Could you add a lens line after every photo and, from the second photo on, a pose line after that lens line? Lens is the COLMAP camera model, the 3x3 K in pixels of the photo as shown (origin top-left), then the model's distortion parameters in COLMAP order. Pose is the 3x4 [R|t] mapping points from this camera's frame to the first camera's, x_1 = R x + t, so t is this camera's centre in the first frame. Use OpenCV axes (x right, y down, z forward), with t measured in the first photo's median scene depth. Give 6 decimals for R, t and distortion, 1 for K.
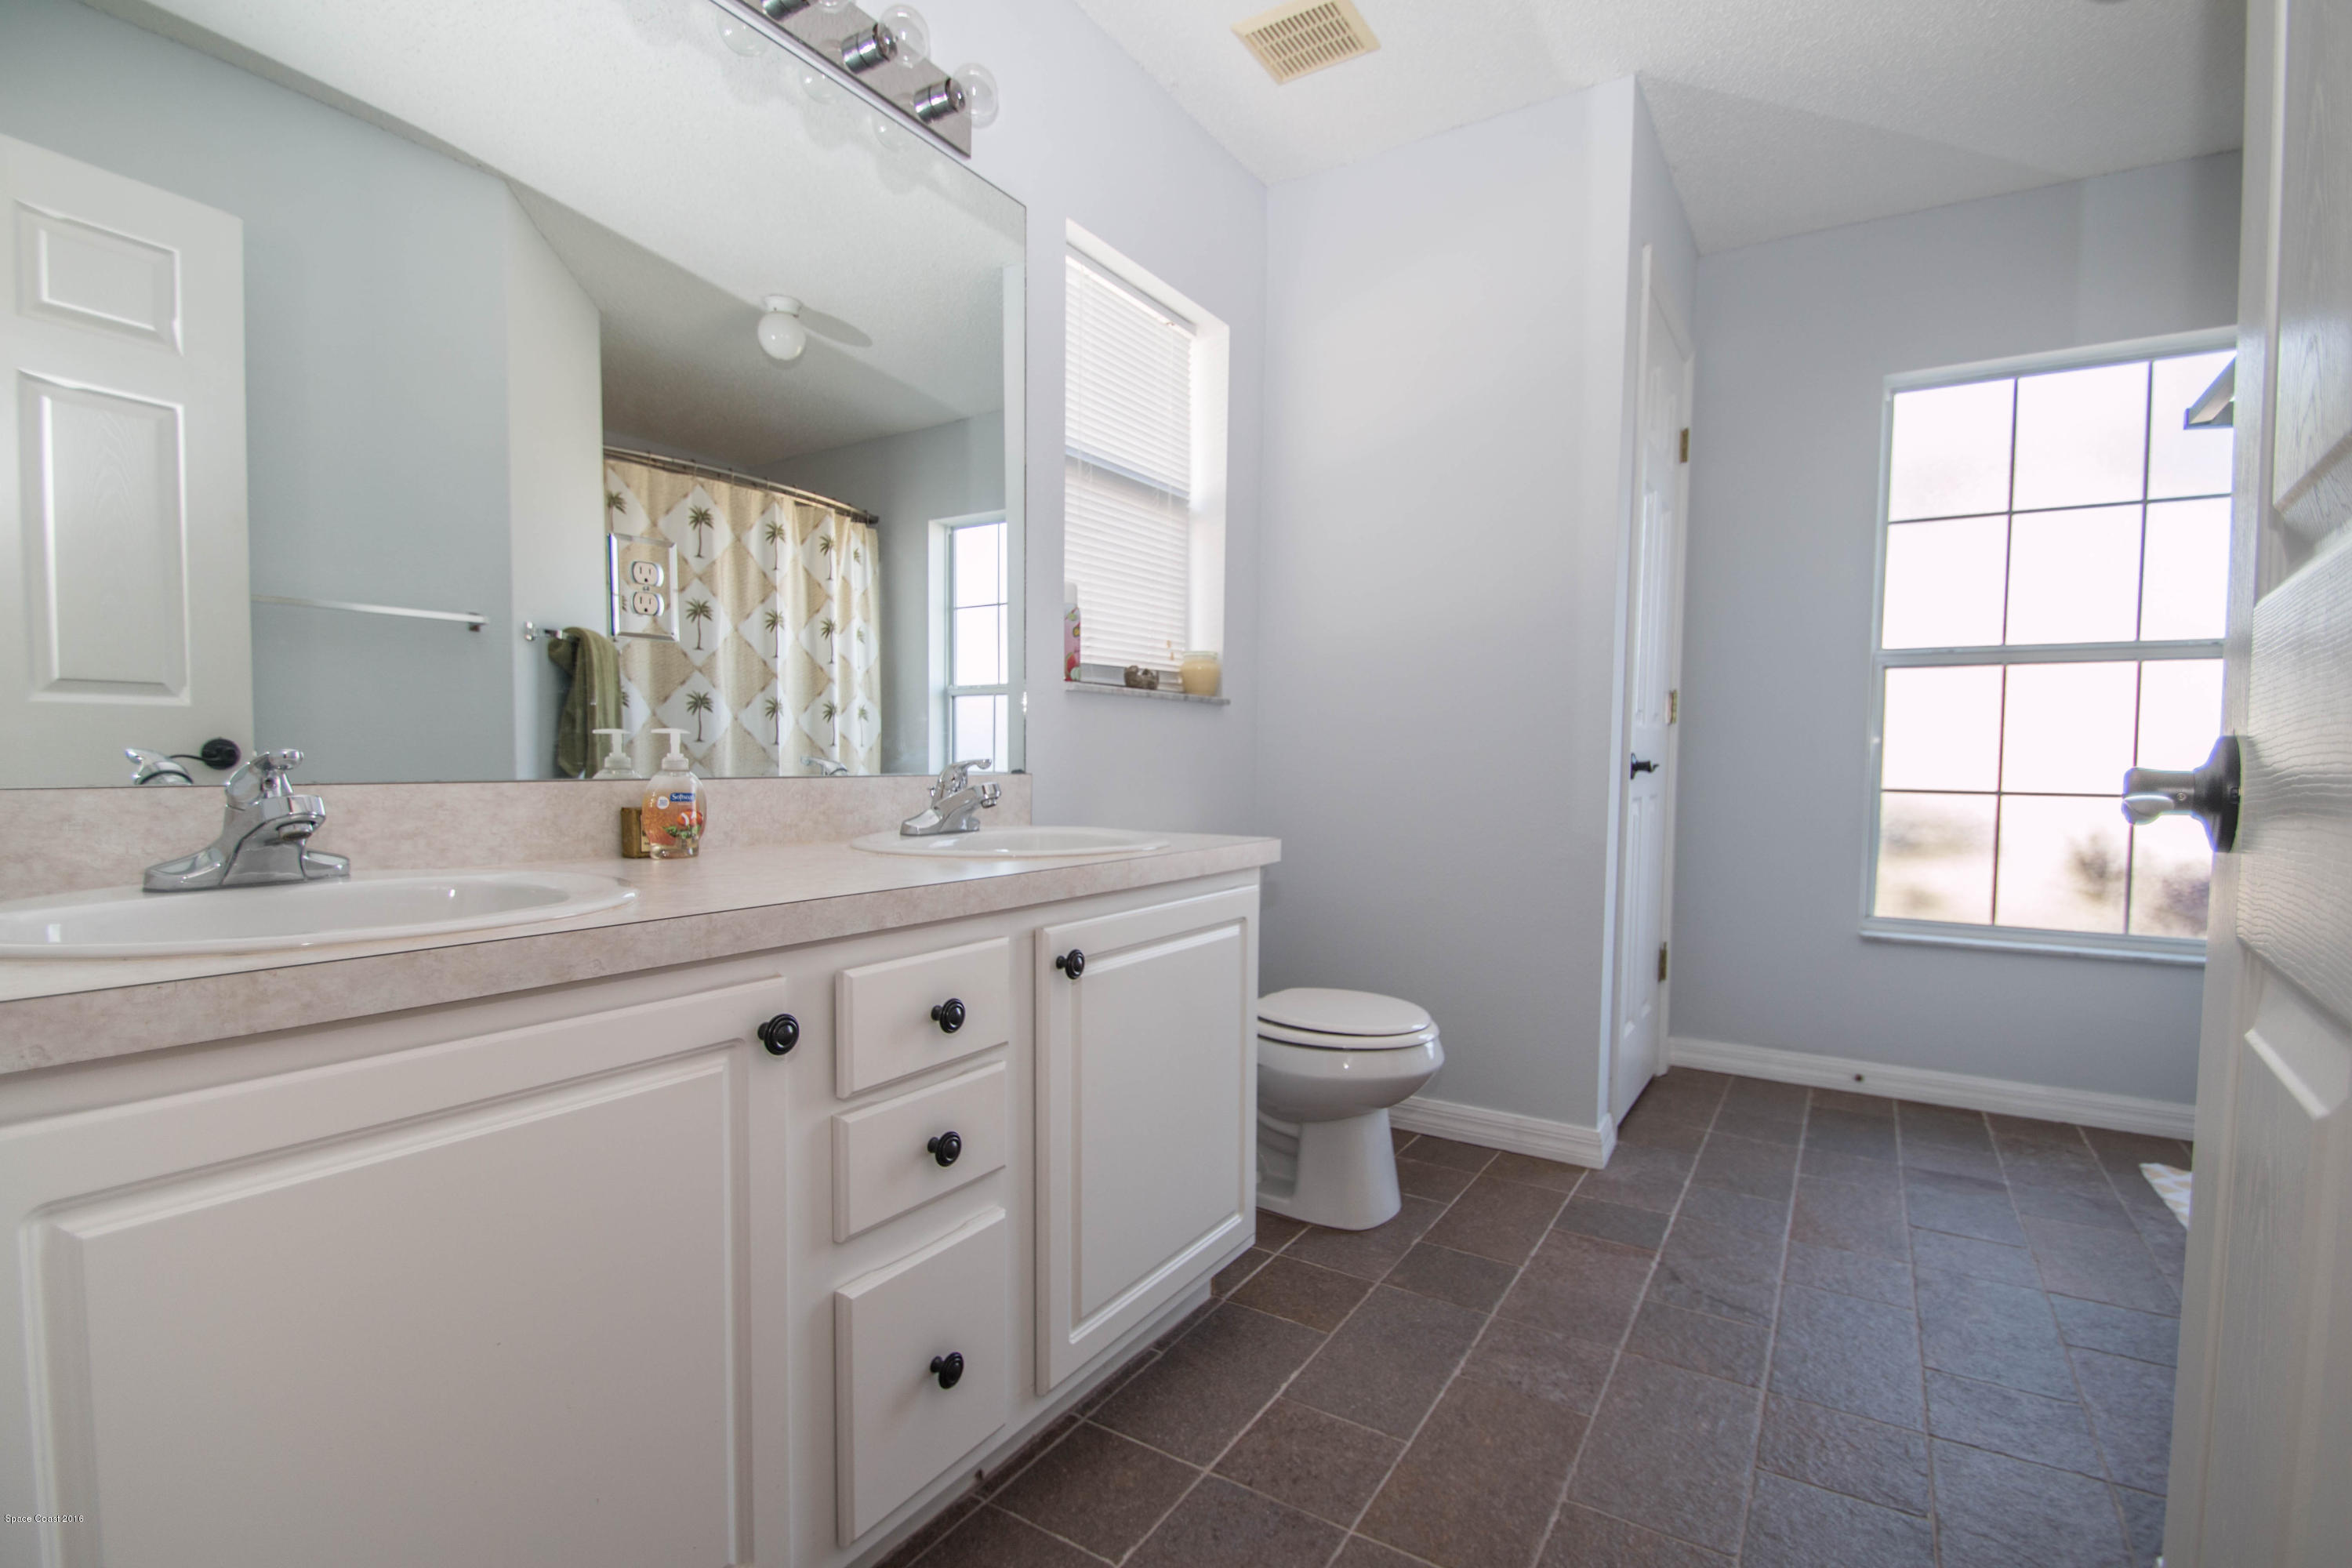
lens RADIAL K [[1069.0, 0, 1177.9], [0, 1069.0, 804.5], [0, 0, 1]] dist [-0.000024, -0.013469]
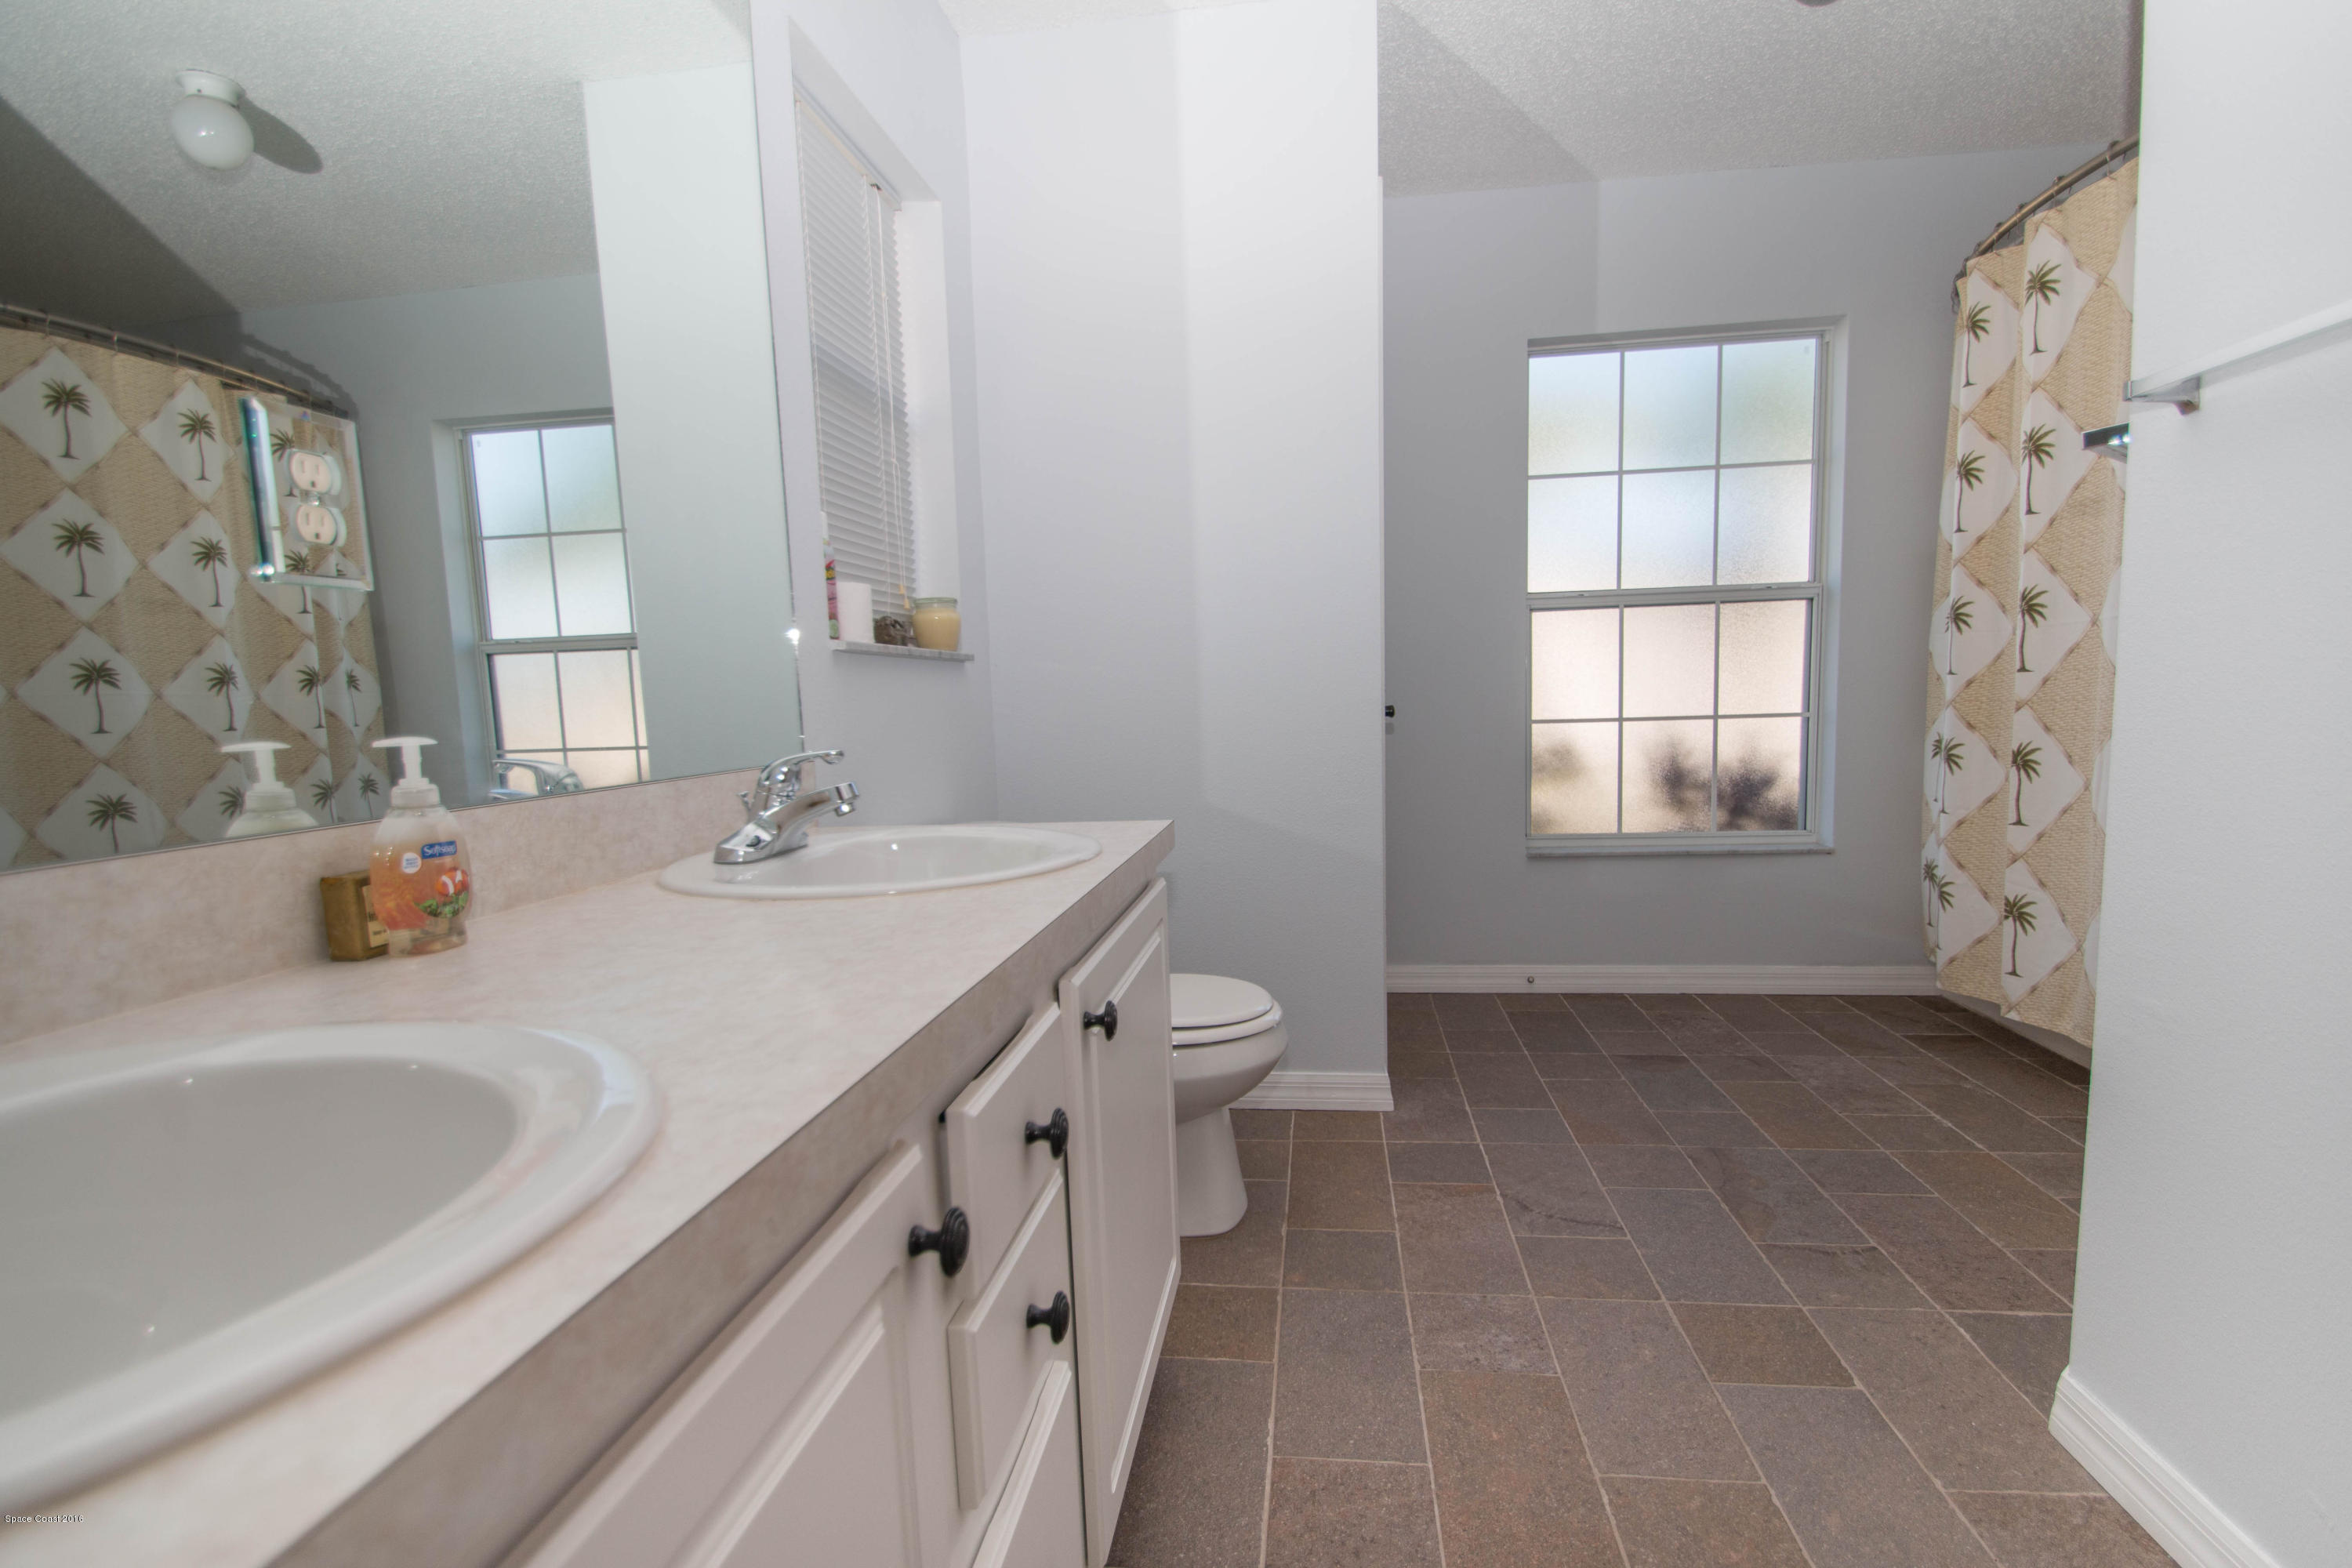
lens RADIAL K [[1091.1, 0, 1181.5], [0, 1091.1, 805.6], [0, 0, 1]] dist [0.008110, -0.014028]
pose [[0.906590, -0.081299, 0.414108, -0.189529], [0.060155, 0.996144, 0.063871, -0.026158], [-0.417704, -0.032994, 0.907984, 0.144956]]
